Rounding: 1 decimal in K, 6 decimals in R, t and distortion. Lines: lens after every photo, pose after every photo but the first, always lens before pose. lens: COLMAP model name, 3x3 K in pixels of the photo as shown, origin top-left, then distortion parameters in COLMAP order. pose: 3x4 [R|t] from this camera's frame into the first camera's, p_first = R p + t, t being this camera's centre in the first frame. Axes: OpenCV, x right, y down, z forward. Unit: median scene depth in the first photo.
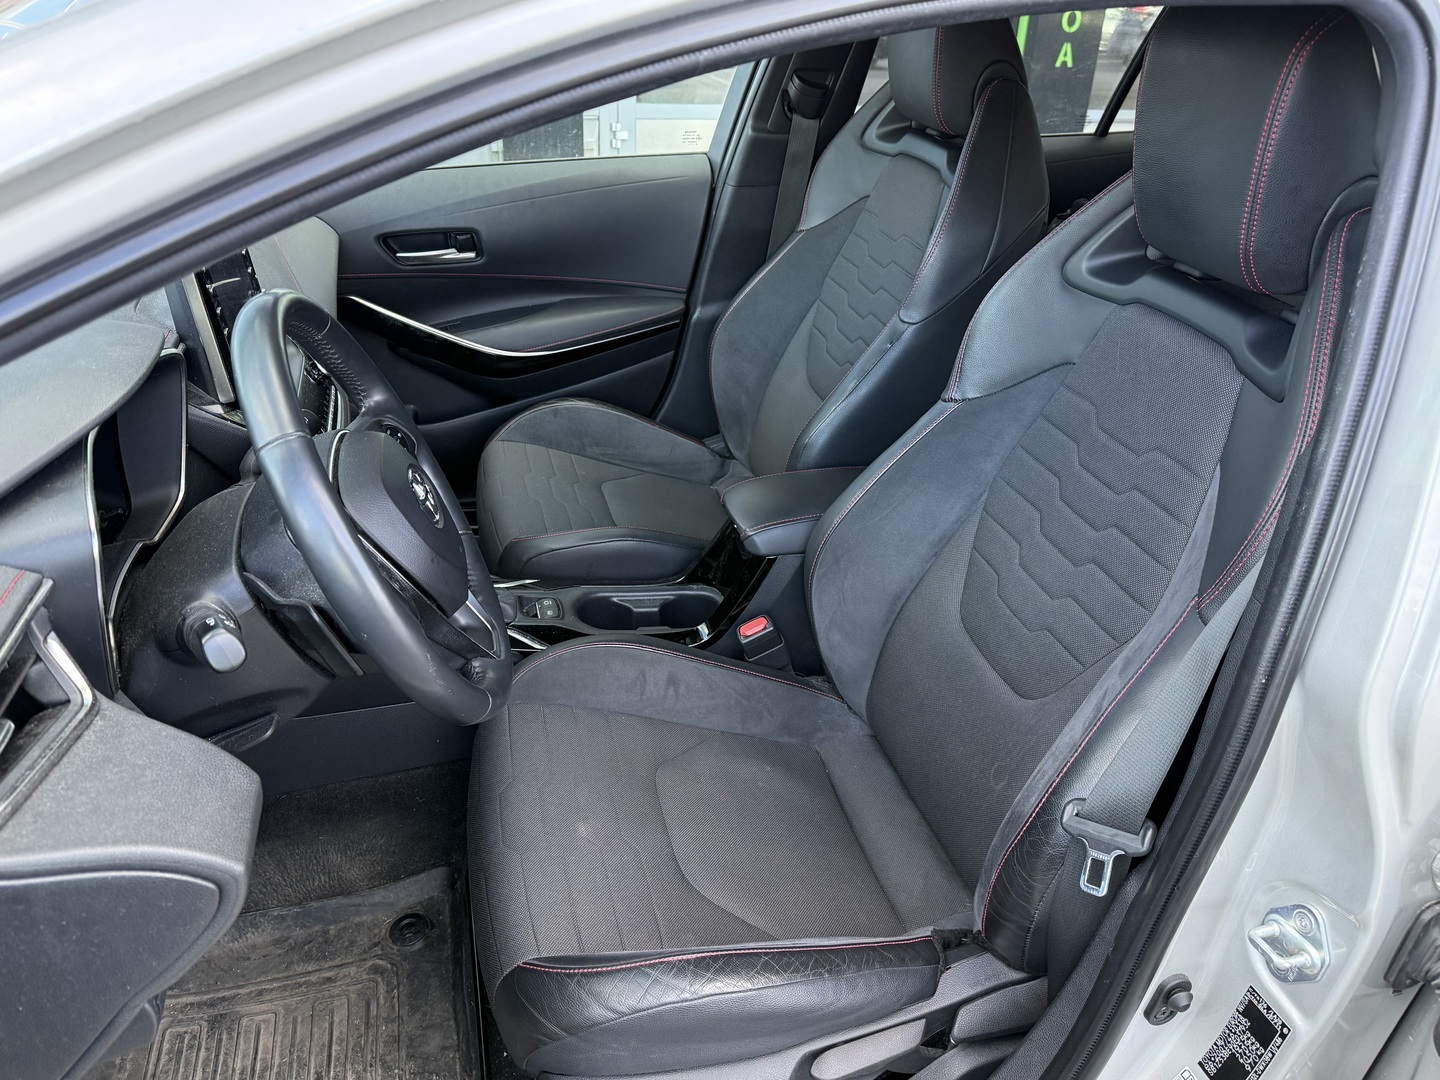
lens RADIAL K [[1035.7, 0, 723.2], [0, 1035.7, 538.5], [0, 0, 1]] dist [0.041759, -0.013286]
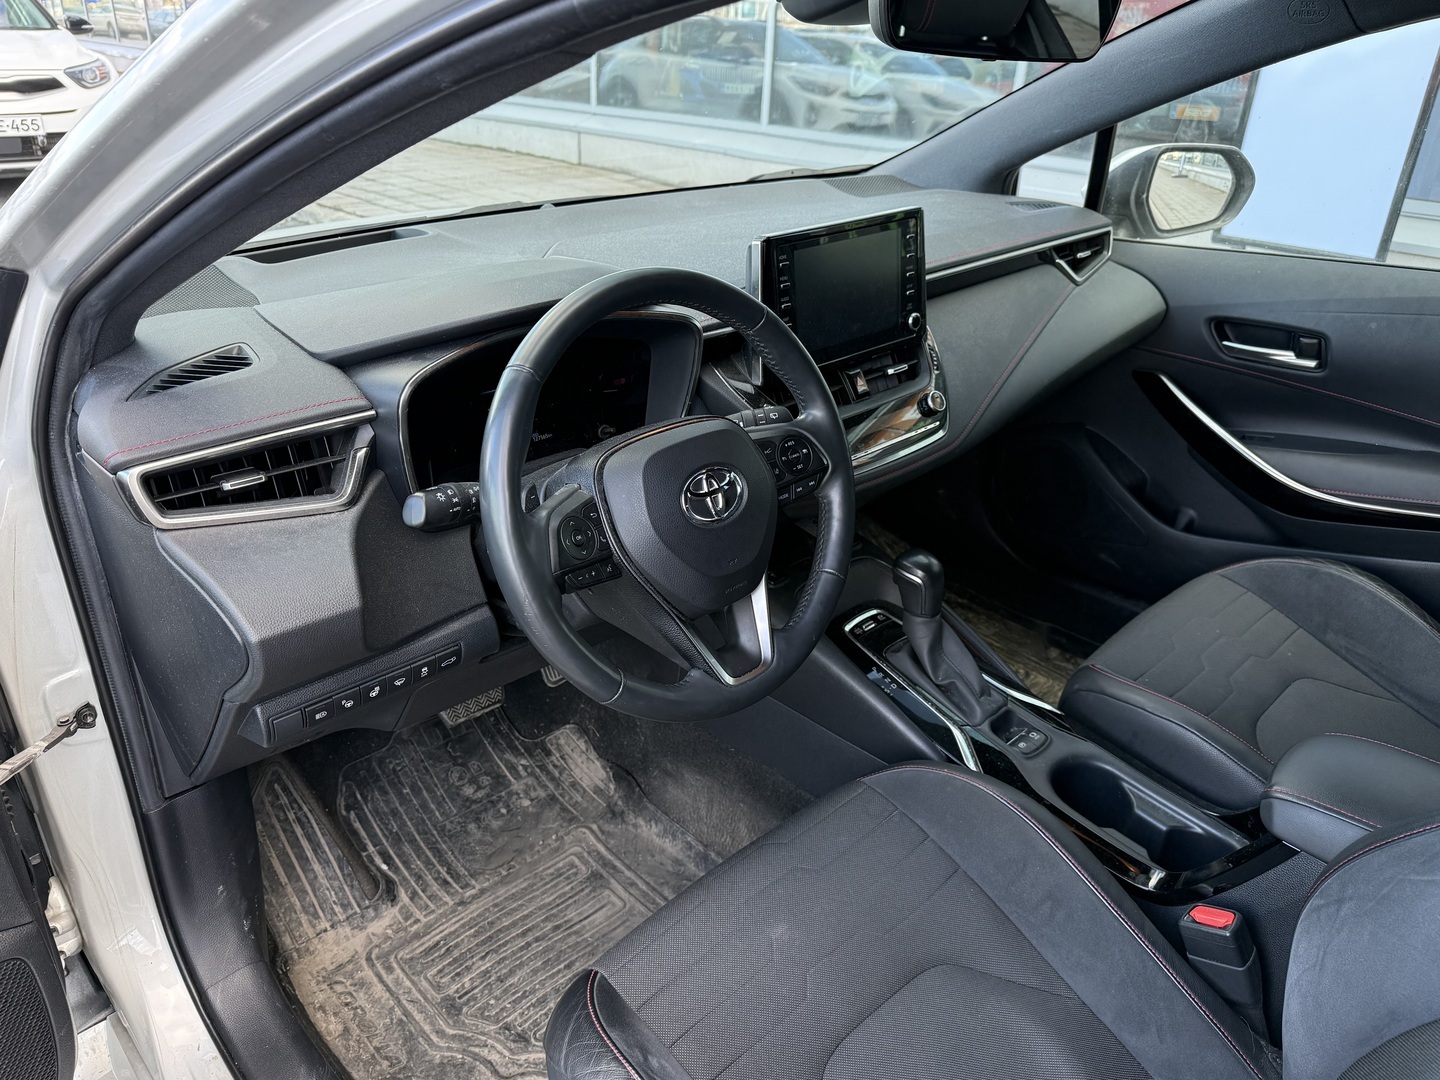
lens RADIAL K [[1035.7, 0, 721.2], [0, 1035.7, 542.1], [0, 0, 1]] dist [0.041759, -0.013286]
pose [[0.502404, 0.380527, -0.776395, 0.305789], [-0.439204, 0.885788, 0.149934, -0.094627], [0.744775, 0.265668, 0.612153, 0.259097]]
